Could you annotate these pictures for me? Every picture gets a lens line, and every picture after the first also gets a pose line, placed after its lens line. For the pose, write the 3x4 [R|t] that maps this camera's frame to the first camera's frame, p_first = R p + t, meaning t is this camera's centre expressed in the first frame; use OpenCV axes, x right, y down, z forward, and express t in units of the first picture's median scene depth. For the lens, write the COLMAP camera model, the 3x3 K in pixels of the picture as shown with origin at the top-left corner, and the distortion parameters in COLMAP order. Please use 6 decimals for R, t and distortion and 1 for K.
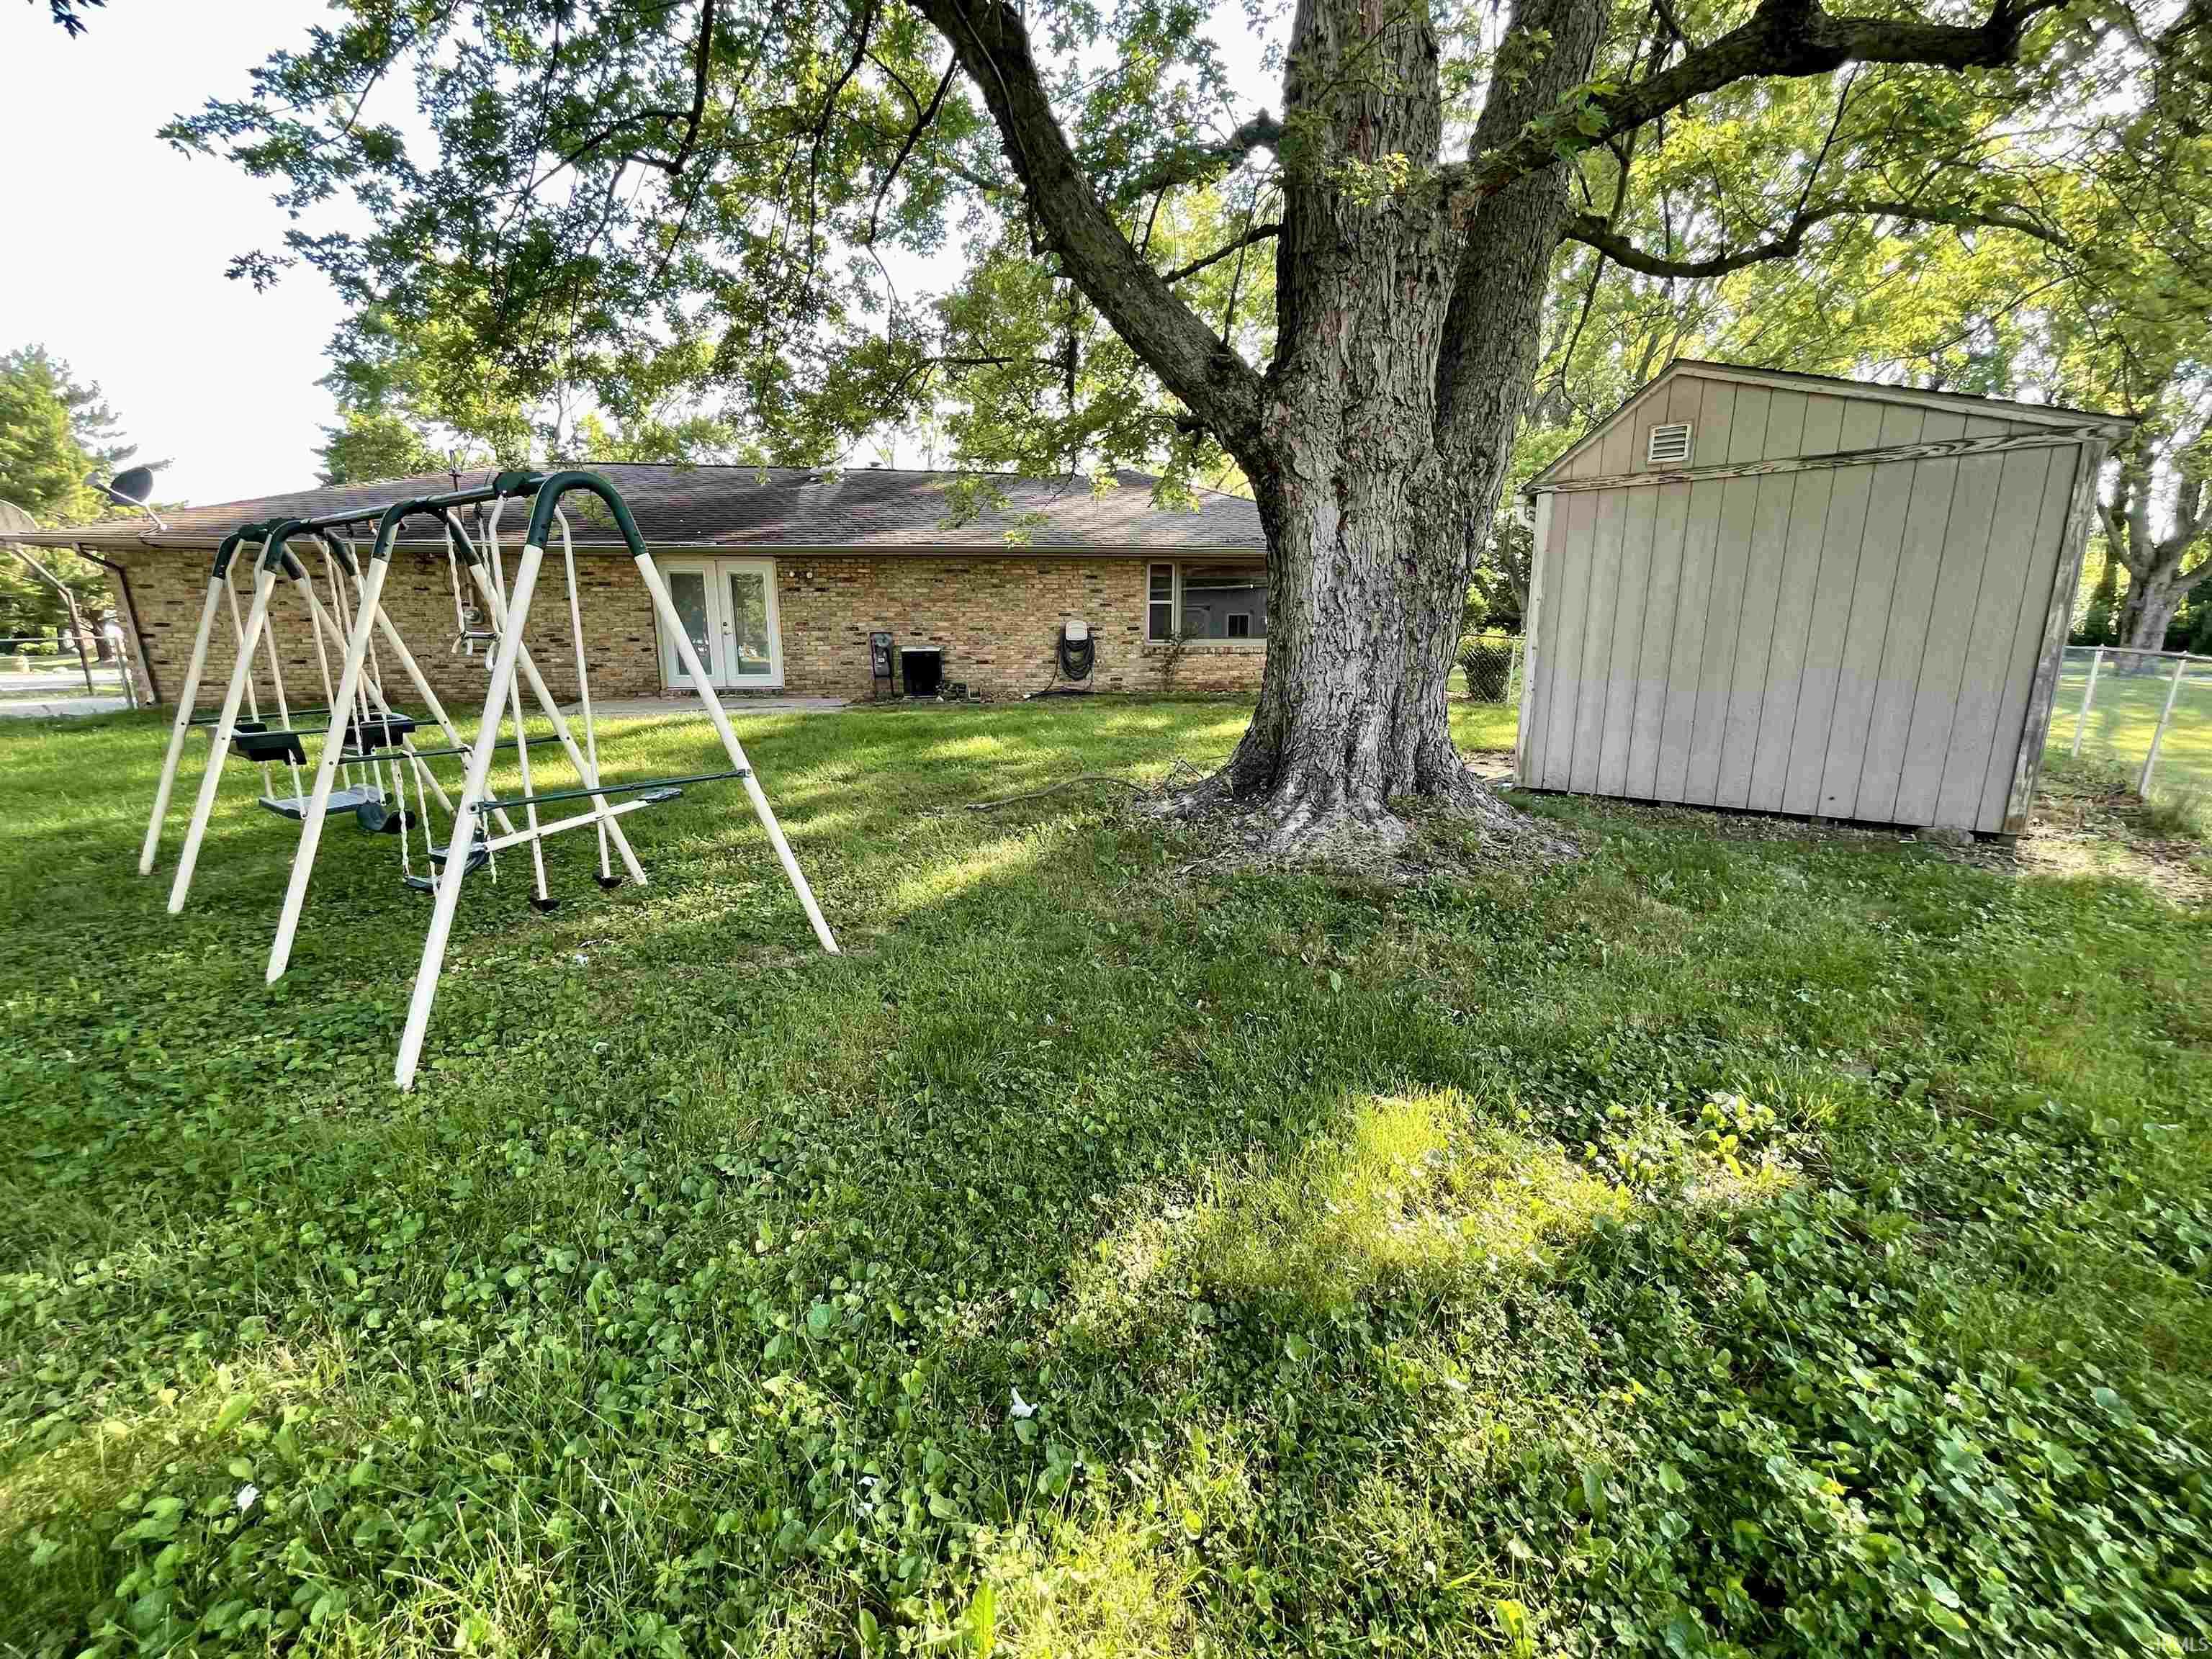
lens RADIAL K [[880.2, 0, 1106.0], [0, 880.2, 829.5], [0, 0, 1]] dist [-0.003567, -0.000405]
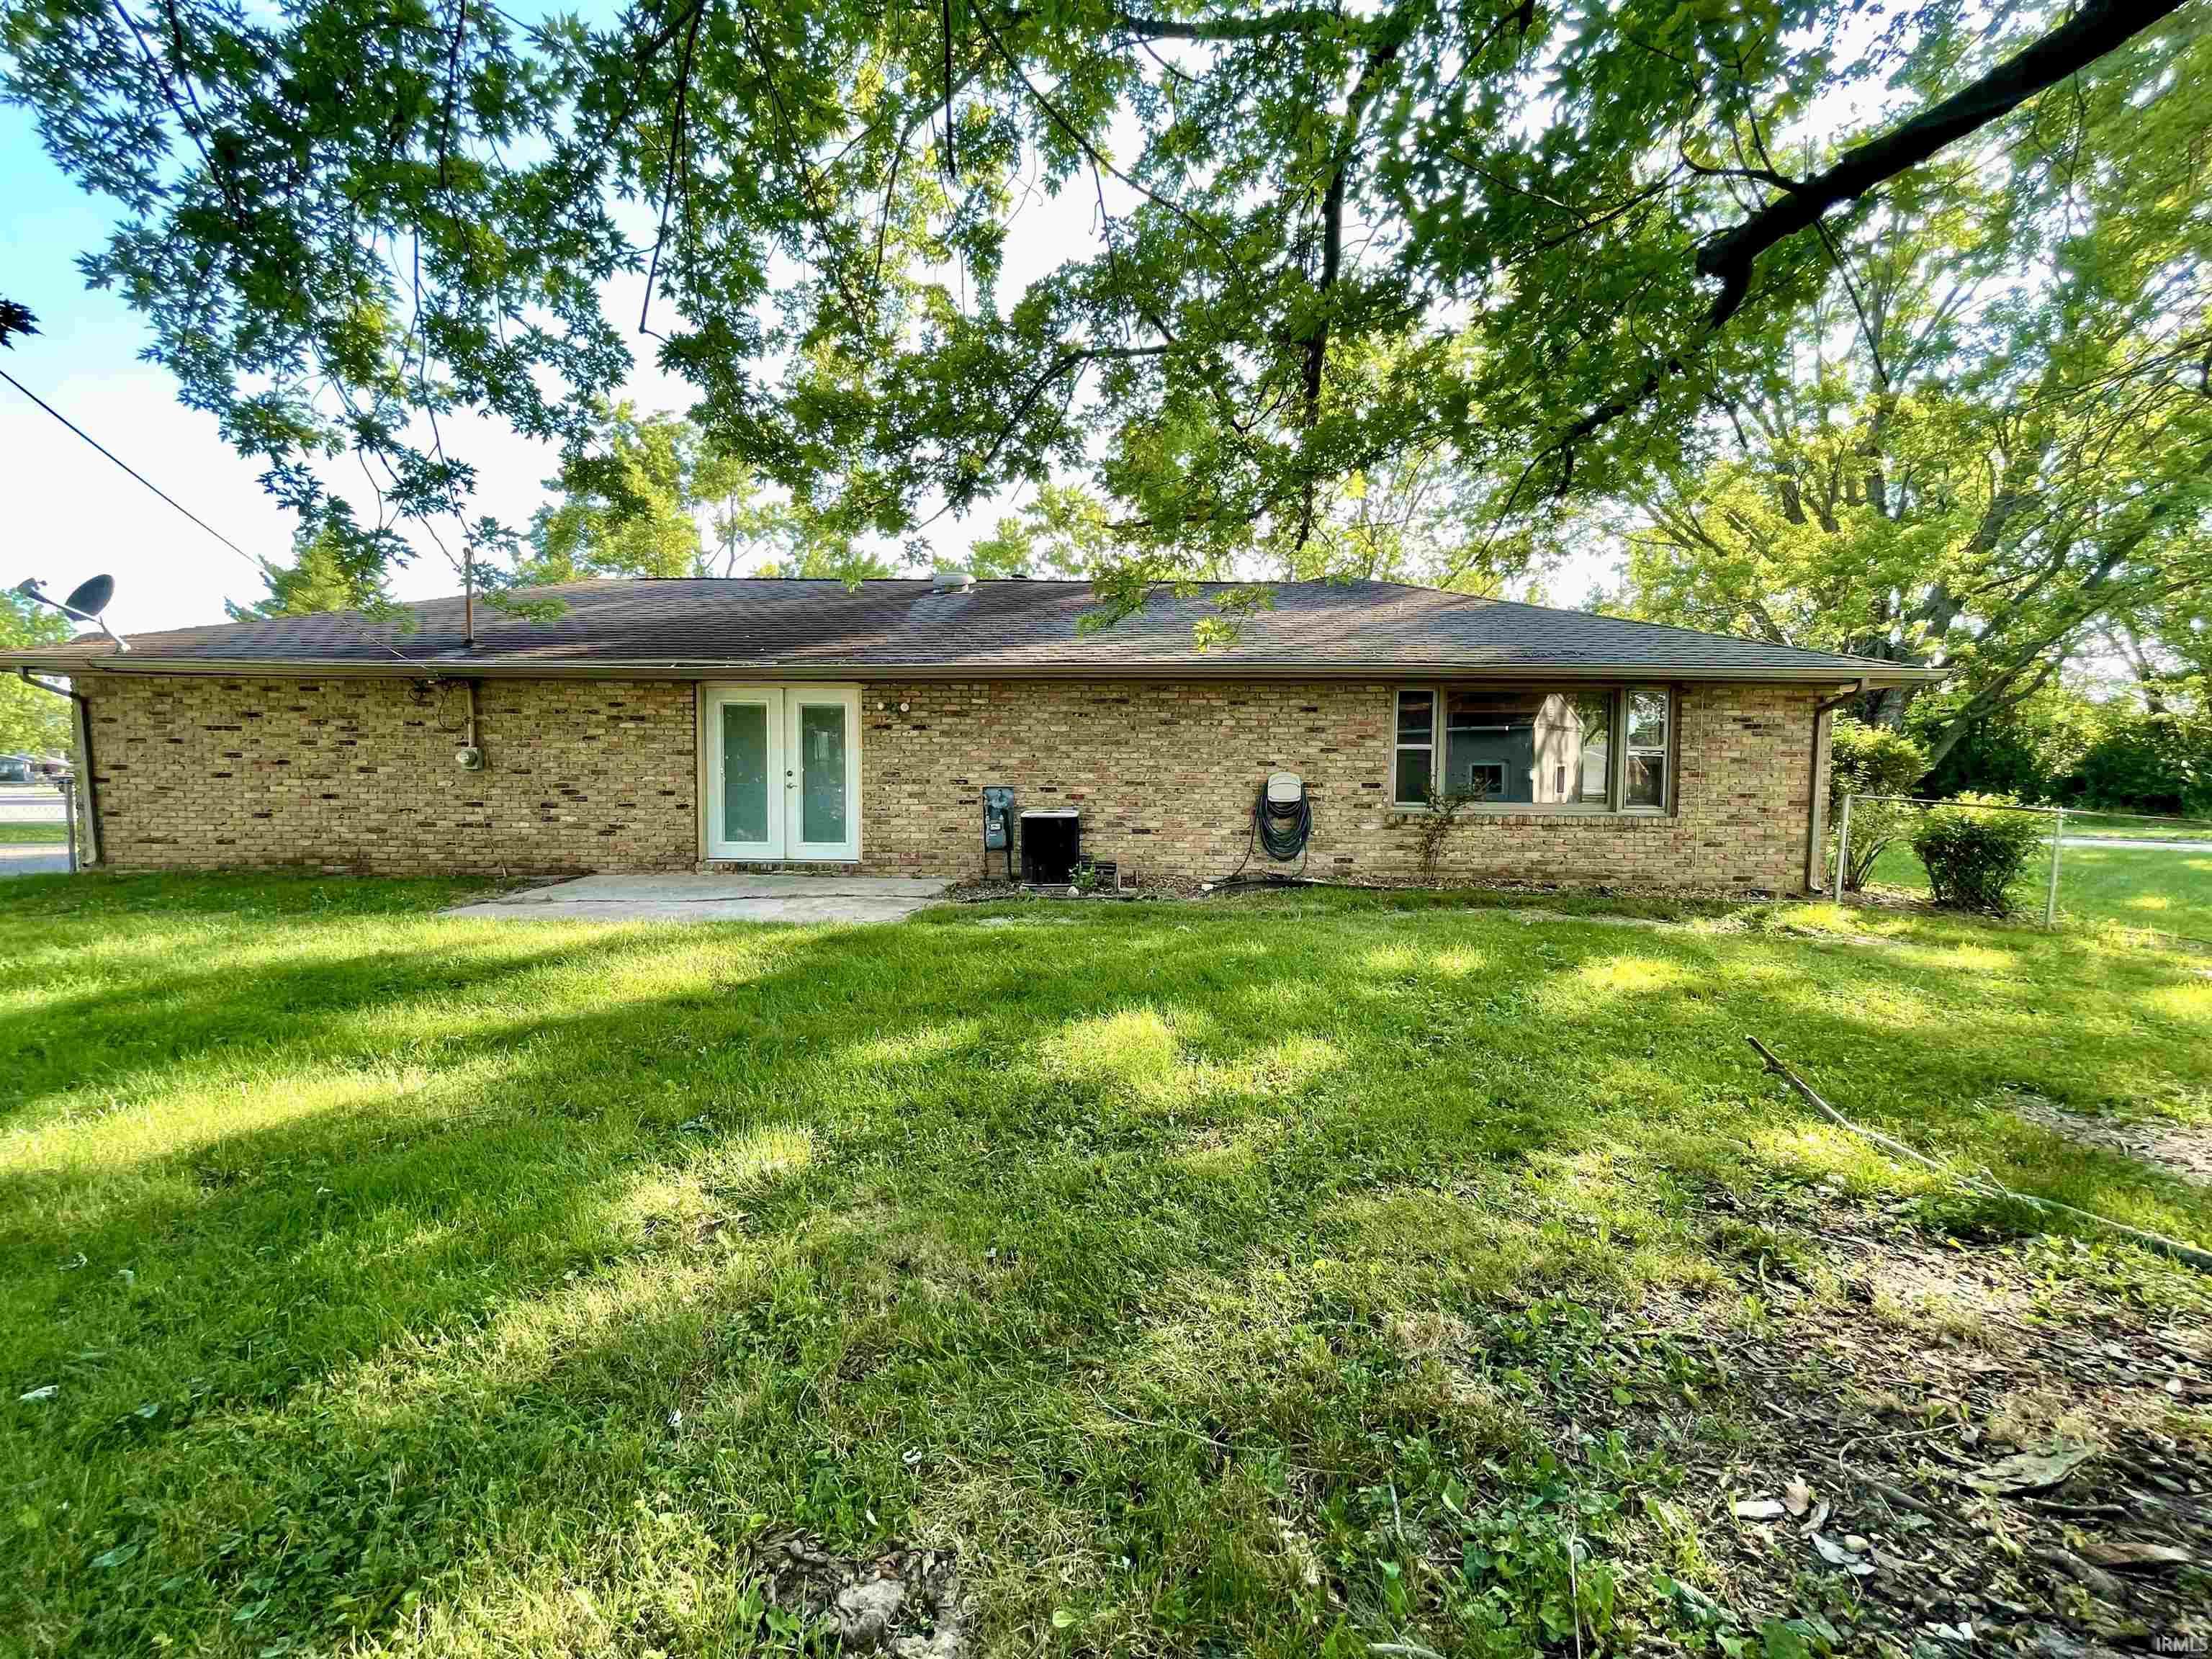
lens RADIAL K [[894.8, 0, 1096.9], [0, 894.8, 821.5], [0, 0, 1]] dist [-0.001297, 0.000911]
pose [[0.982482, 0.020671, -0.185209, -0.048578], [-0.050928, 0.985780, -0.160136, -0.088694], [0.179265, 0.166764, 0.969564, 0.336165]]
